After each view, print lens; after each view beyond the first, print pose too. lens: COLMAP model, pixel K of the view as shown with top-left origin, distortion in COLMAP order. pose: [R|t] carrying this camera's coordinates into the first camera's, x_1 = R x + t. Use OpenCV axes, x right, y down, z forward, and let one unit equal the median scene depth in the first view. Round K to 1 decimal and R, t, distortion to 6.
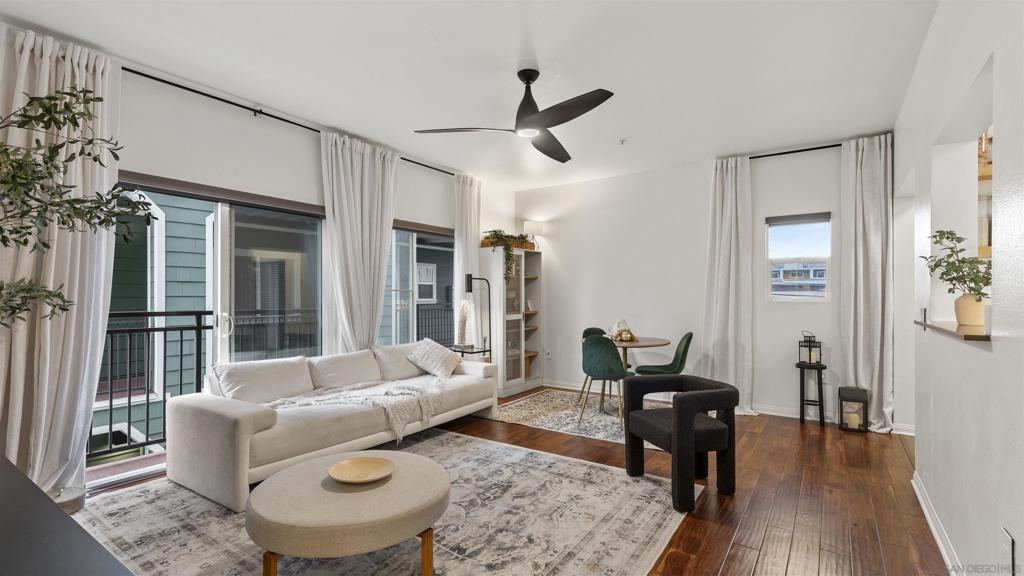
lens RADIAL K [[478.9, 0, 505.7], [0, 478.9, 293.9], [0, 0, 1]] dist [0.020781, -0.000025]
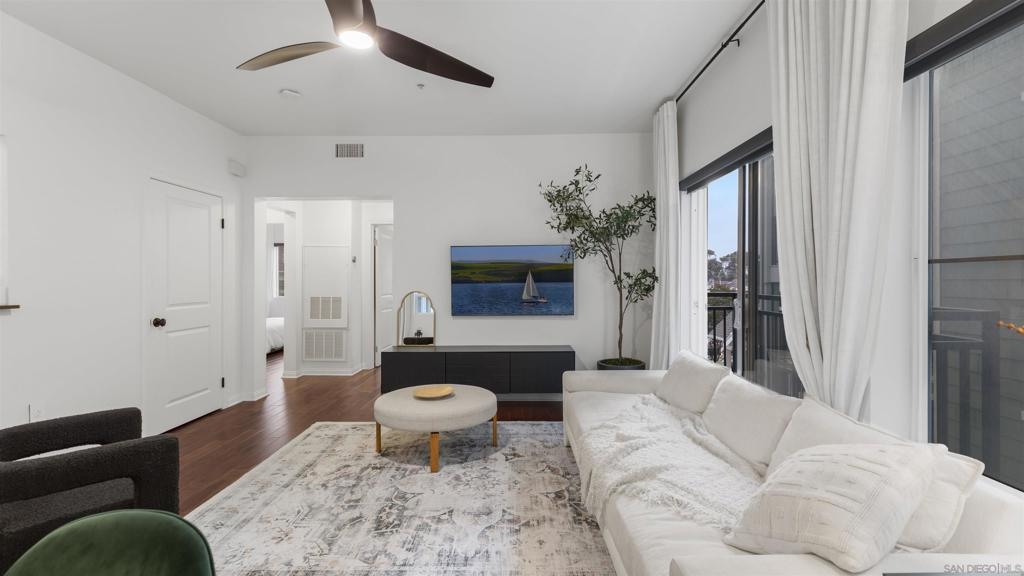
lens RADIAL K [[478.9, 0, 522.9], [0, 478.9, 277.7], [0, 0, 1]] dist [0.020781, -0.000025]
pose [[-0.821645, 0.001677, -0.569997, 0.220236], [0.009630, 0.999894, -0.010940, 0.007385], [0.569918, -0.014477, -0.821574, 1.524570]]
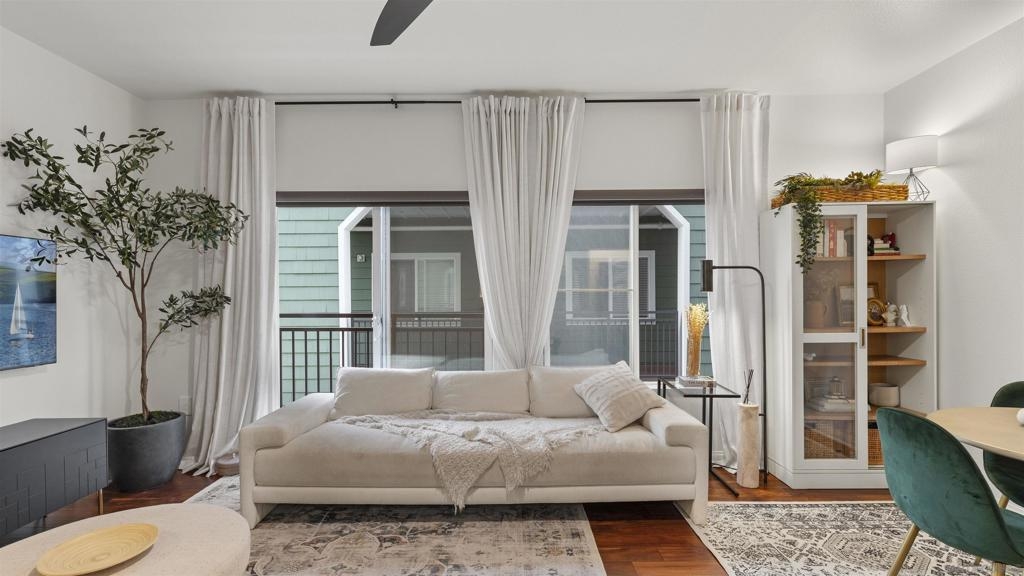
lens RADIAL K [[478.9, 0, 511.8], [0, 478.9, 293.7], [0, 0, 1]] dist [0.020781, -0.000025]
pose [[0.563942, 0.003144, -0.825809, 0.408700], [0.011987, 0.999856, 0.011992, -0.015157], [0.825728, -0.016662, 0.563823, 0.689388]]
